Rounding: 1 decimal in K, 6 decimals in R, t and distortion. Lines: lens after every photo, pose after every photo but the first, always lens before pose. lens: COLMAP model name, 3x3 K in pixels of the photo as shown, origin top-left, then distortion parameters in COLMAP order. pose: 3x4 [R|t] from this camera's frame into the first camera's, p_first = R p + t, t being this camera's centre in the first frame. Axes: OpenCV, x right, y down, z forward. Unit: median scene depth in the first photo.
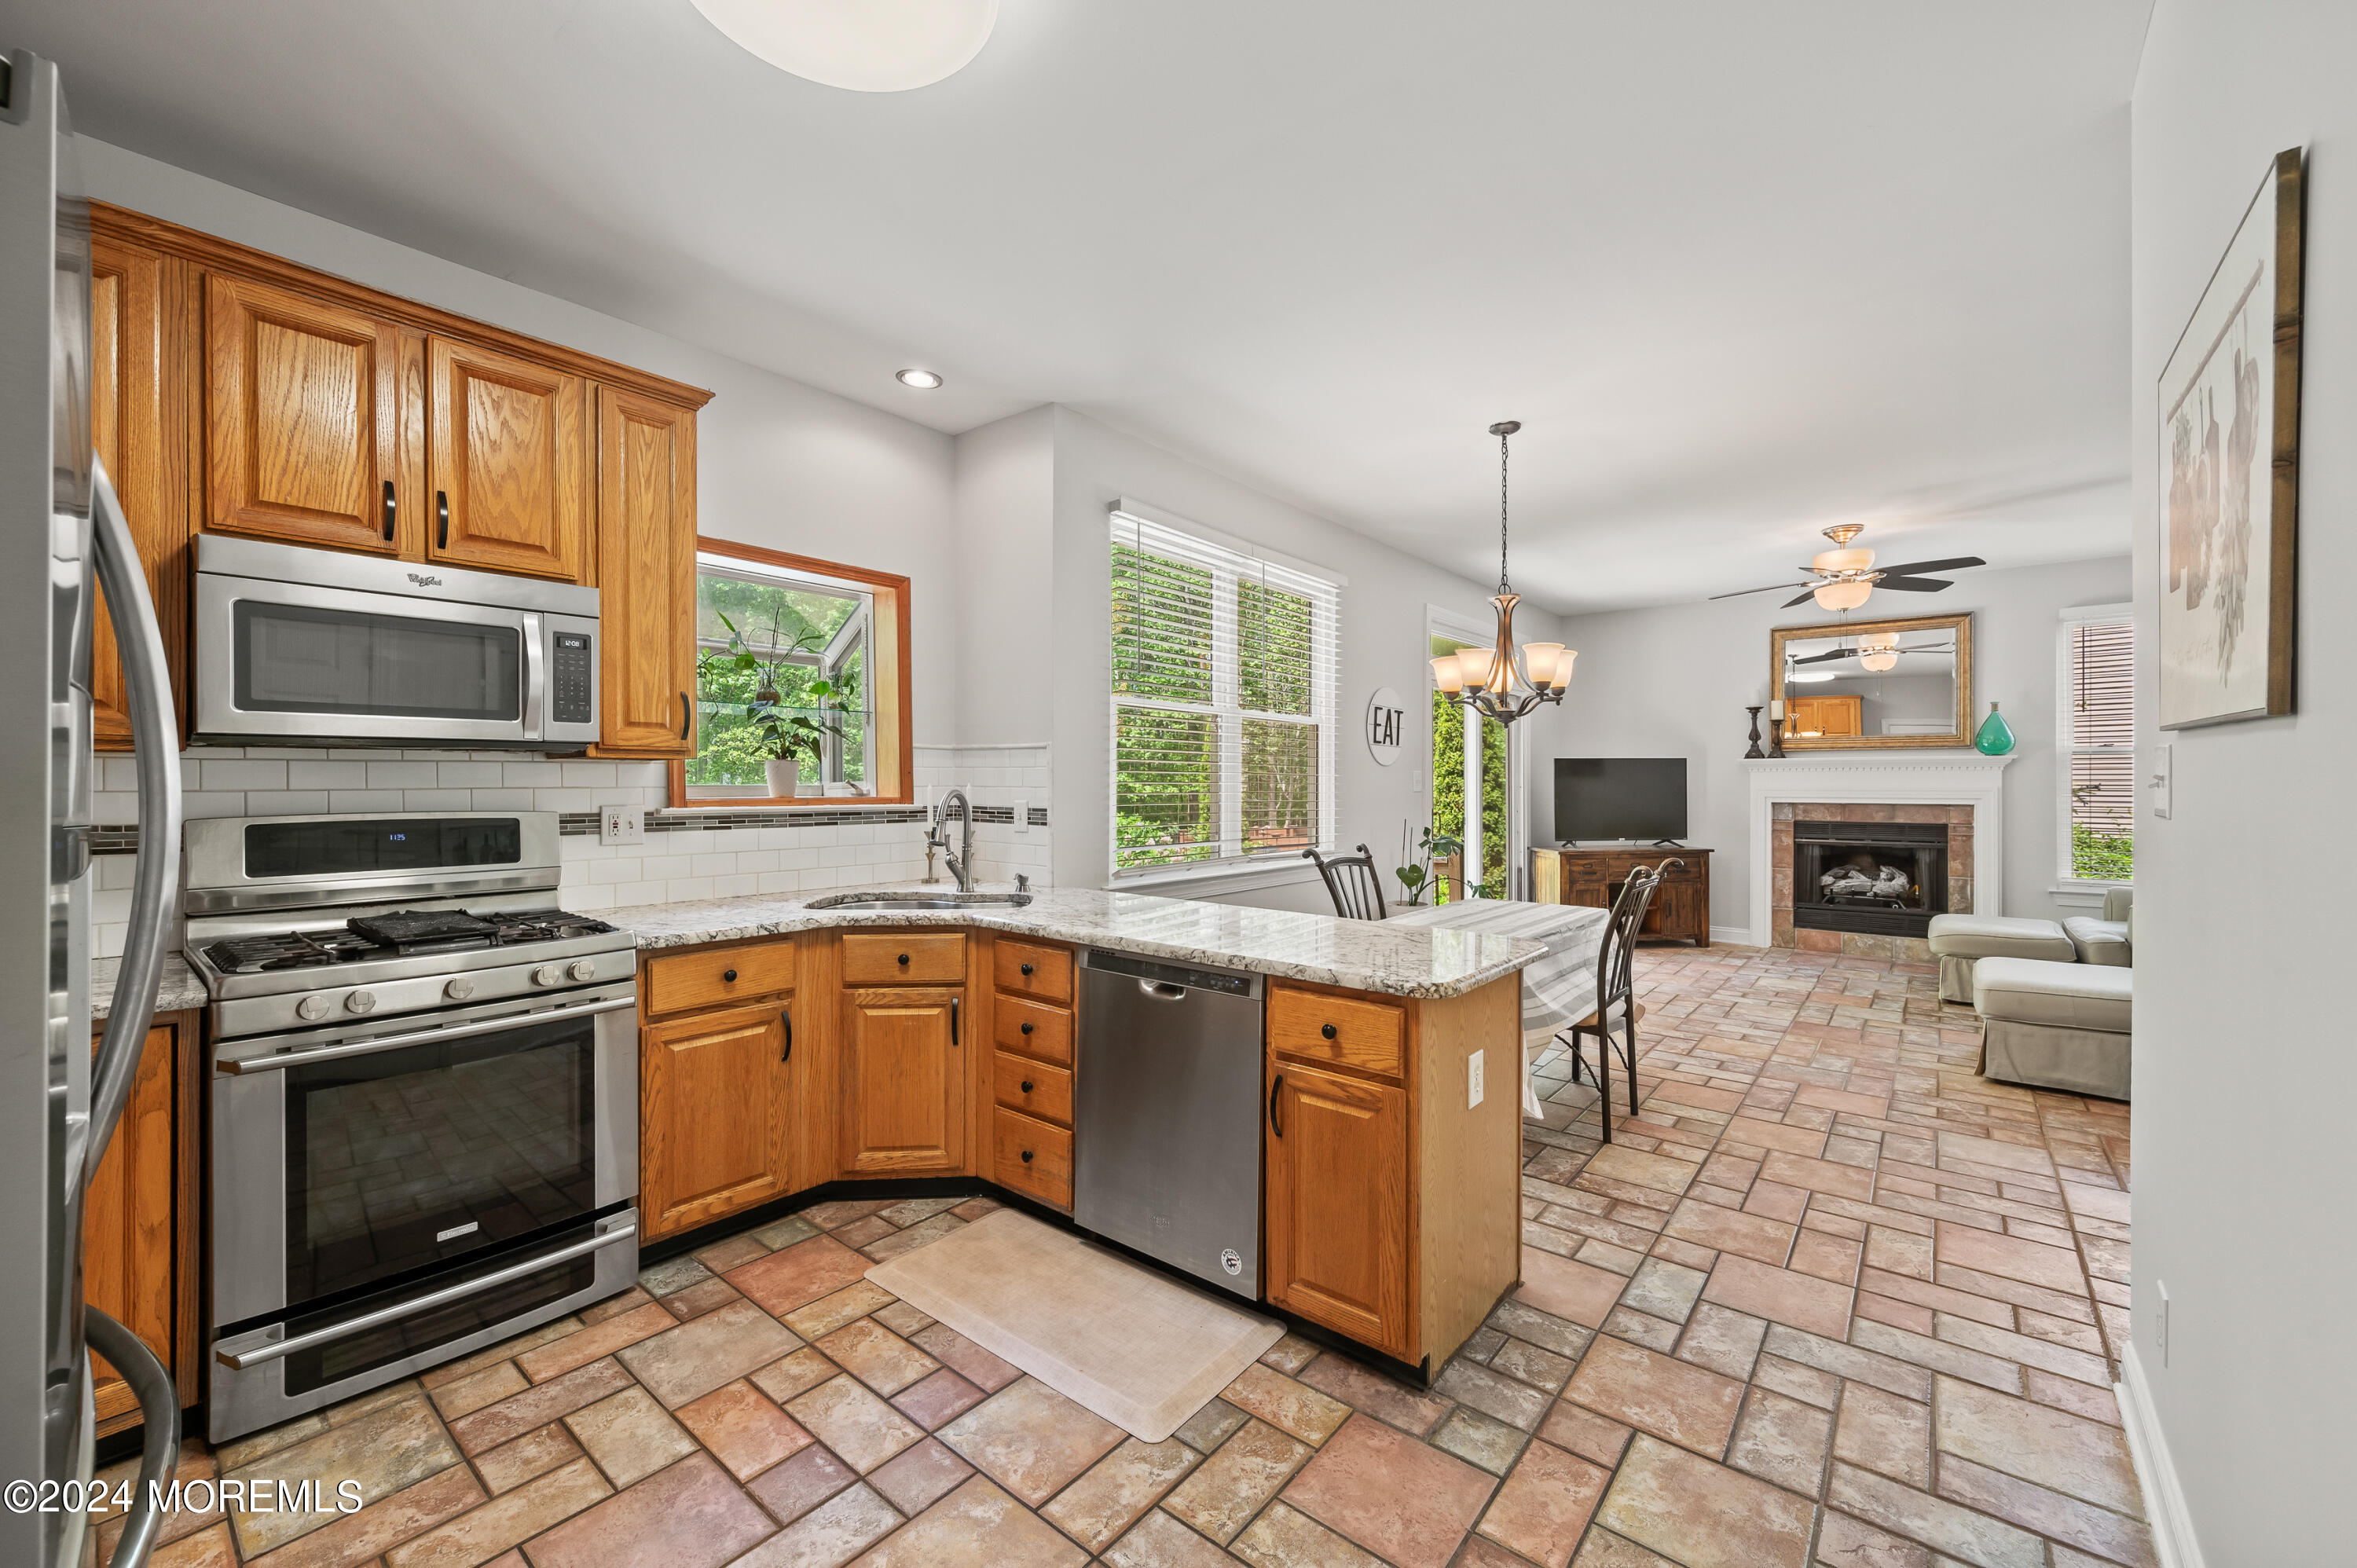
lens RADIAL K [[936.0, 0, 1178.7], [0, 936.0, 785.3], [0, 0, 1]] dist [-0.001737, -0.000422]
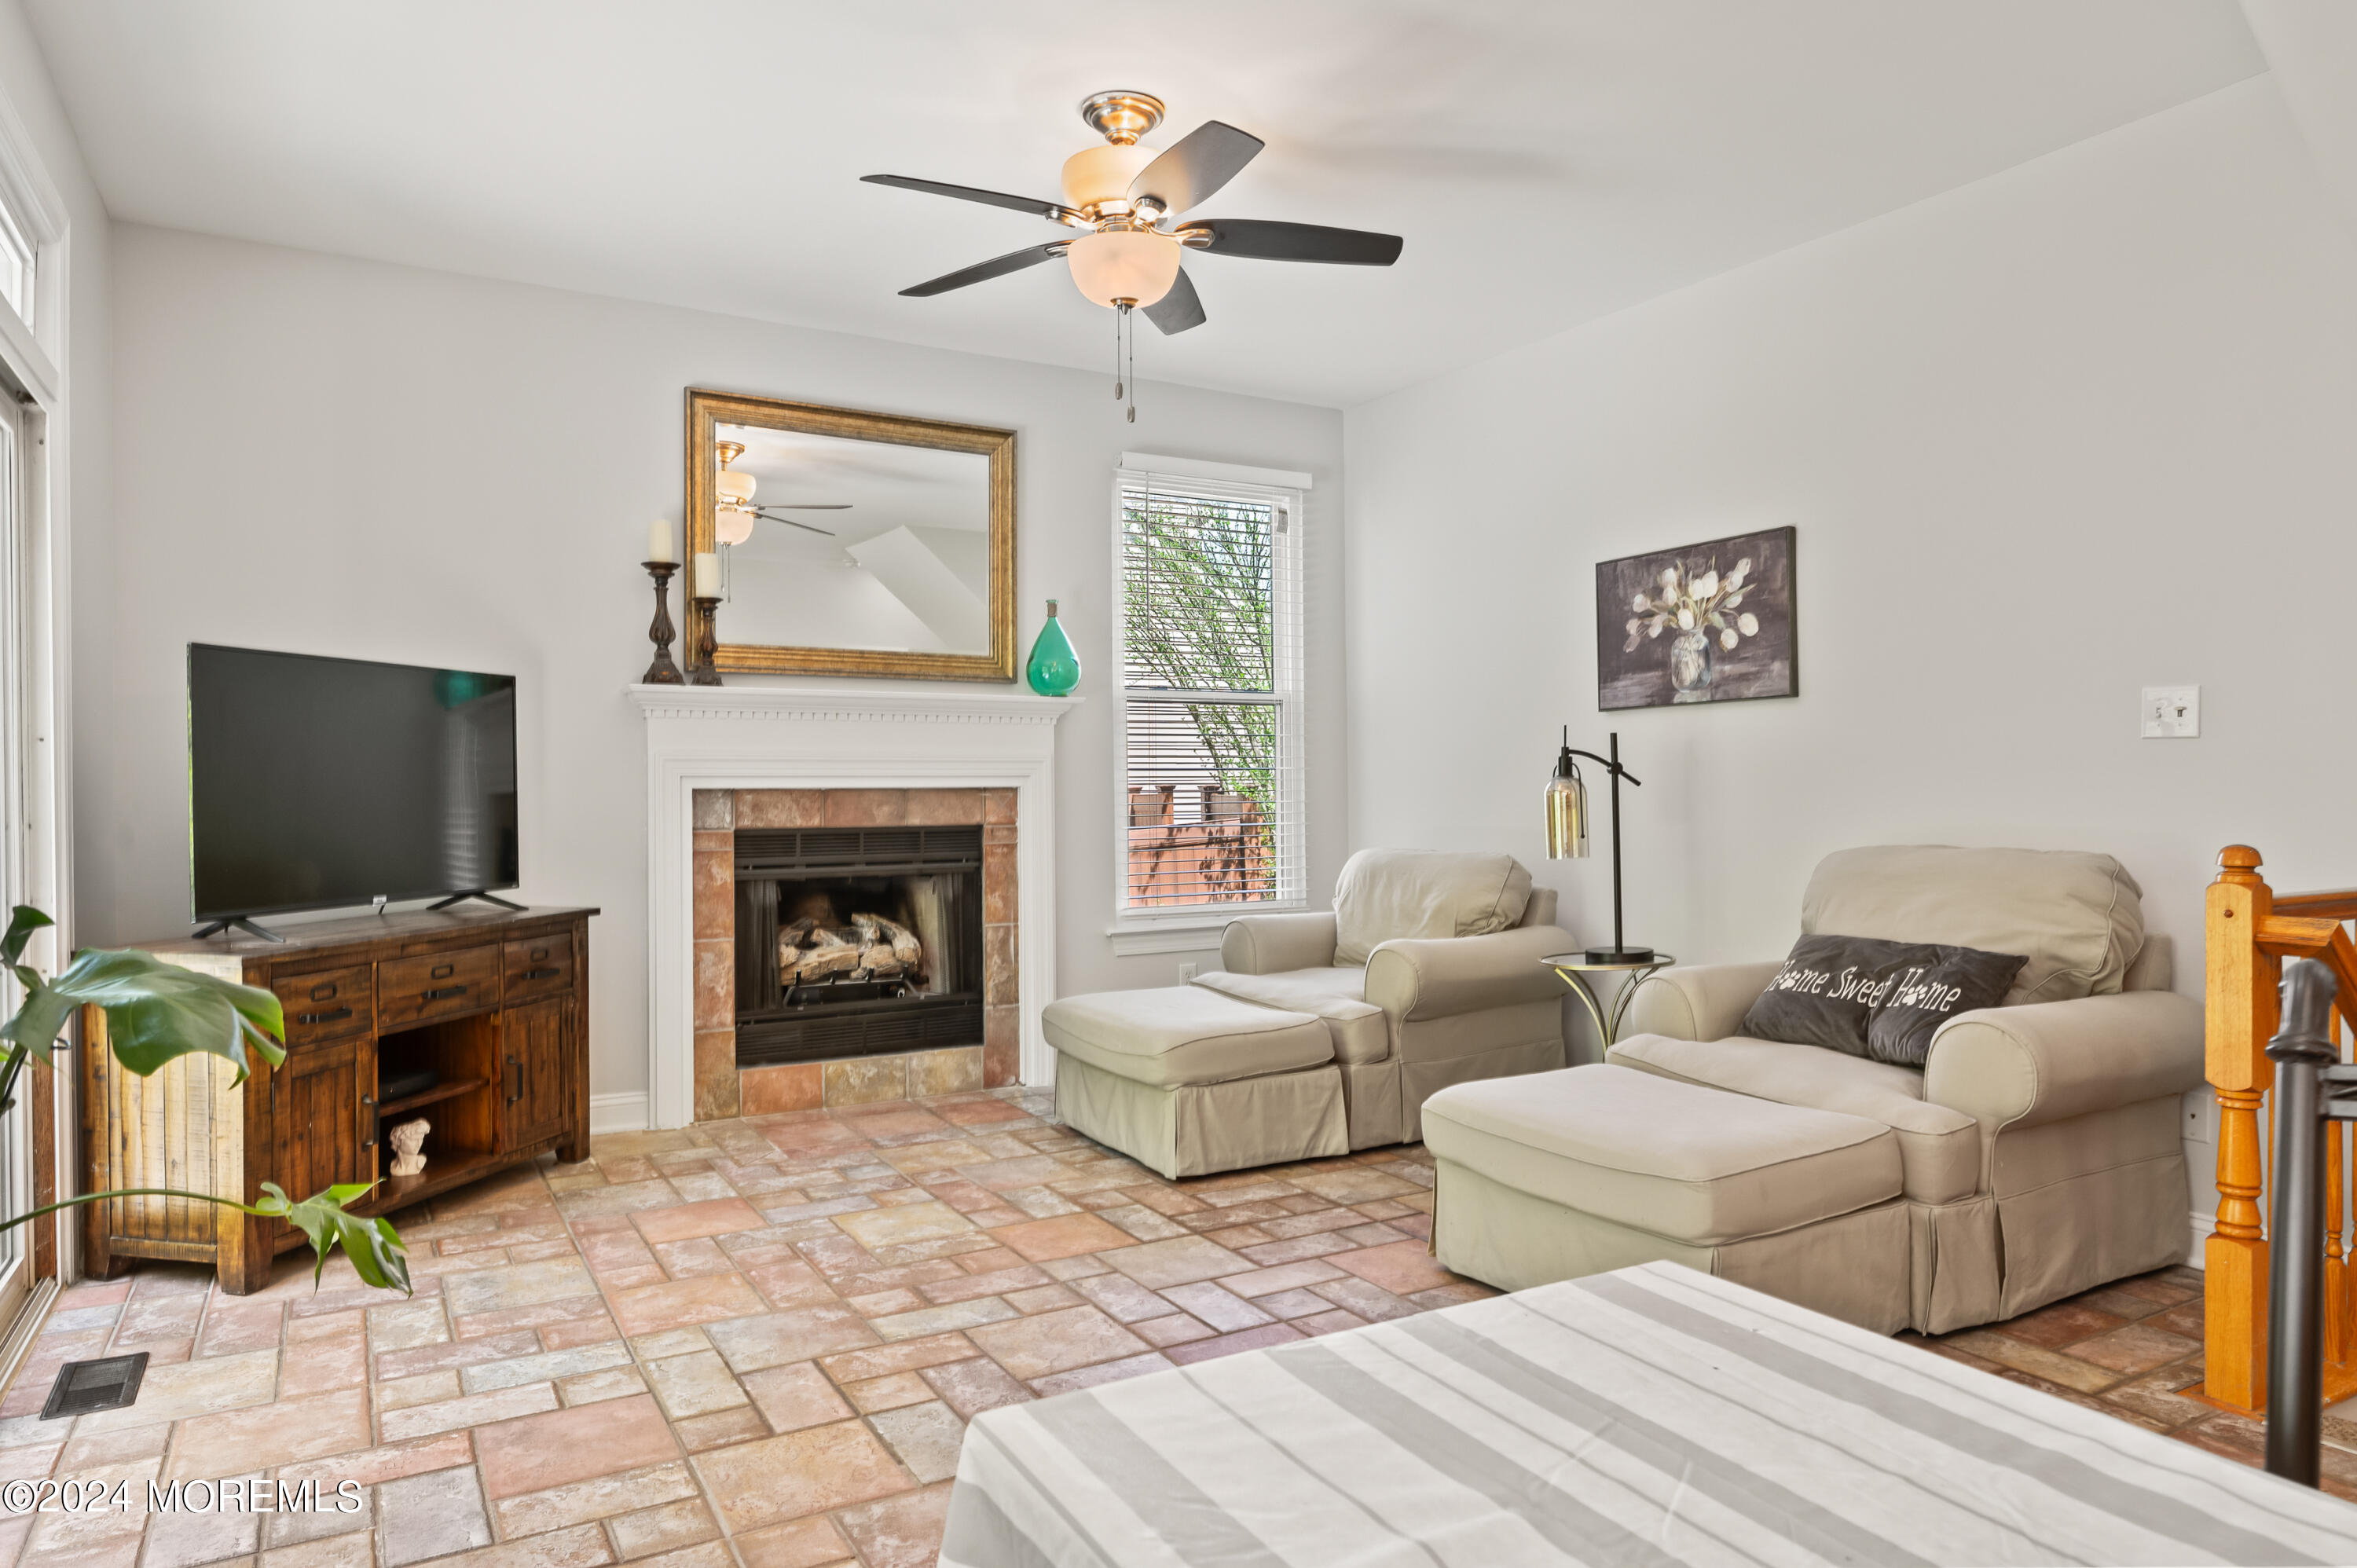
lens RADIAL K [[1449.1, 0, 1177.8], [0, 1449.1, 792.1], [0, 0, 1]] dist [-0.003180, -0.000879]
pose [[0.354331, -0.005916, 0.935101, 0.088497], [0.006195, 0.999973, 0.003979, 0.019135], [-0.935100, 0.004384, 0.354358, 0.565731]]
